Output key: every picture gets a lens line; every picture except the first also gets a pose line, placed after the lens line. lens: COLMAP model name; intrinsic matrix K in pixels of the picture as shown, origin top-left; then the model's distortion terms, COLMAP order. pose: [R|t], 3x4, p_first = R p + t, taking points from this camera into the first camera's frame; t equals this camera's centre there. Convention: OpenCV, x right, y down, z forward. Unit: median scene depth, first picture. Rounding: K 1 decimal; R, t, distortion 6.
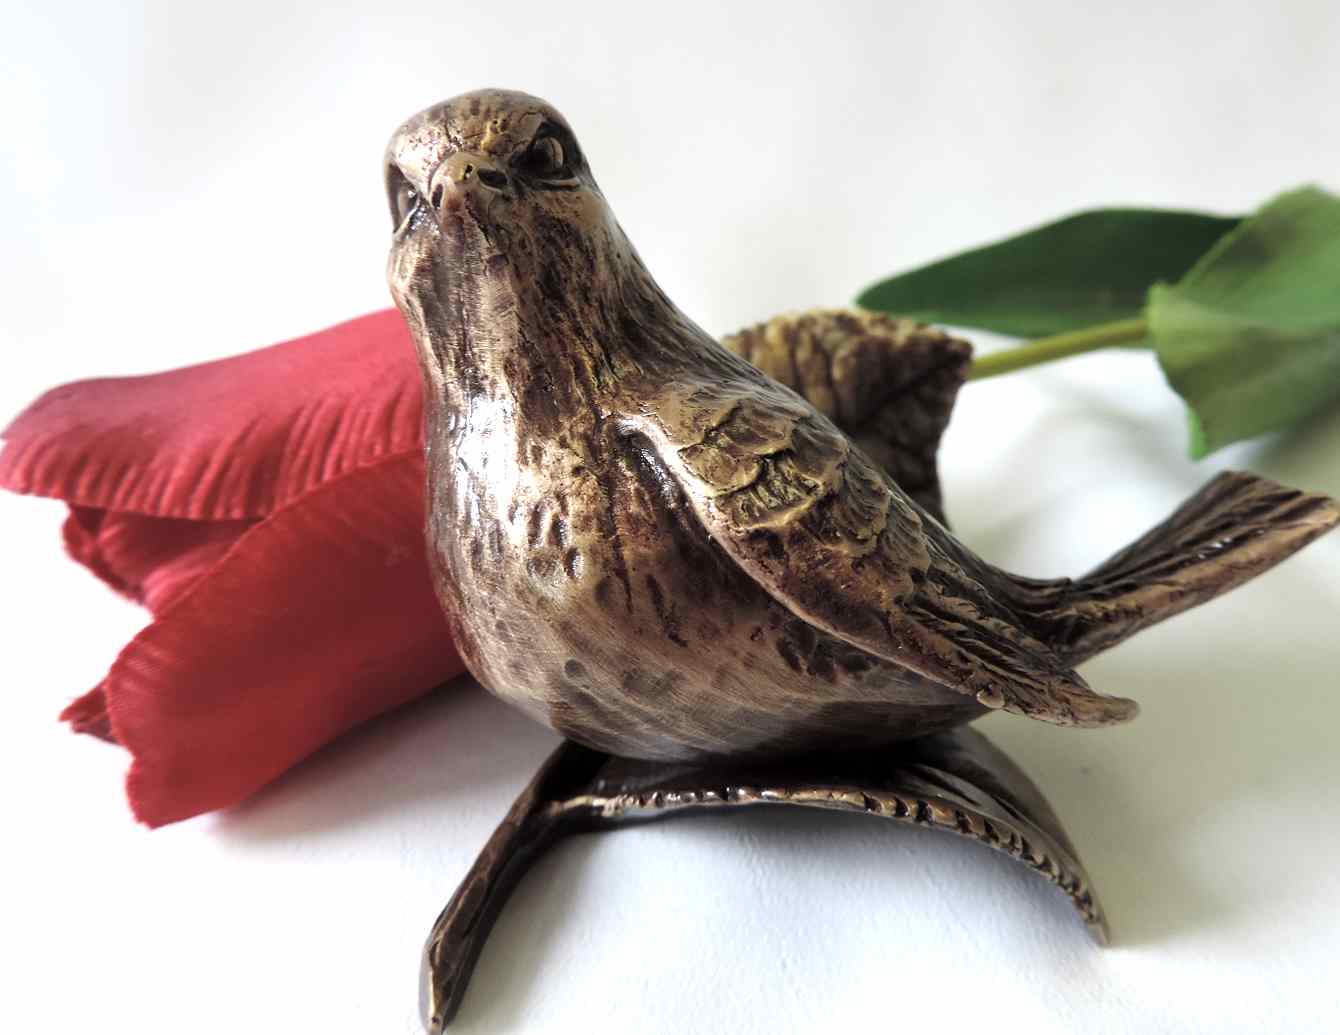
lens RADIAL K [[1258.2, 0, 581.2], [0, 1258.2, 519.6], [0, 0, 1]] dist [-0.001602, -0.003037]
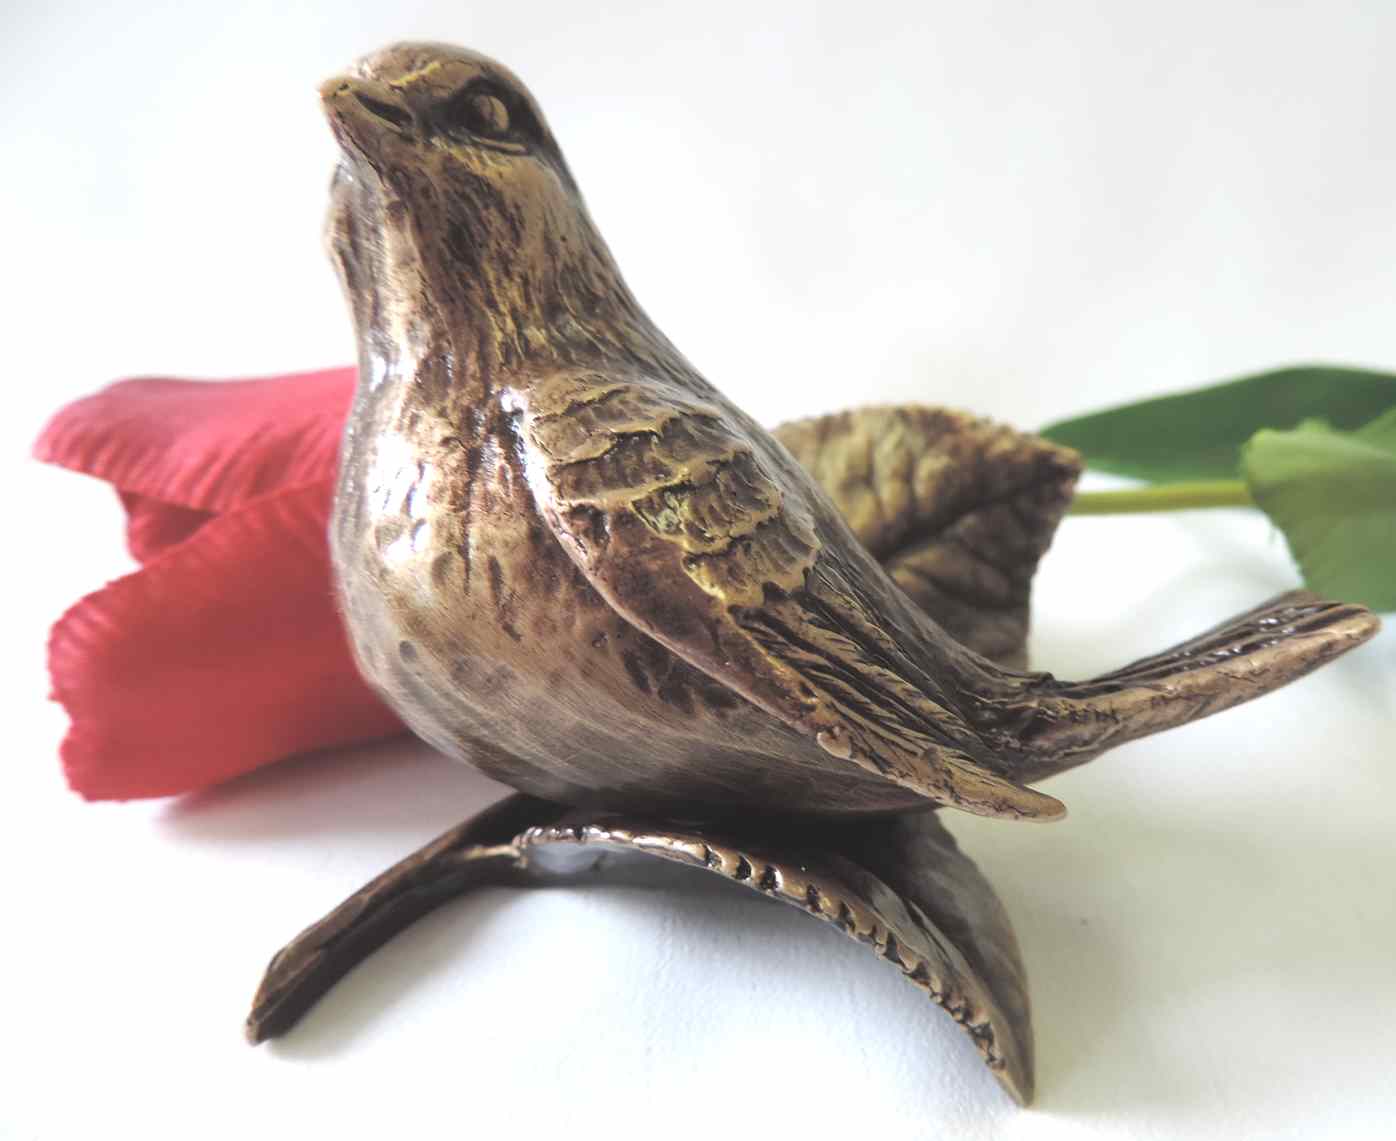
lens RADIAL K [[1232.2, 0, 697.2], [0, 1232.2, 668.1], [0, 0, 1]] dist [-0.000495, -0.002558]
pose [[0.973660, 0.143840, -0.176910, 0.355552], [-0.151462, 0.987999, -0.030290, 0.123789], [0.170430, 0.056287, 0.983761, 0.153125]]
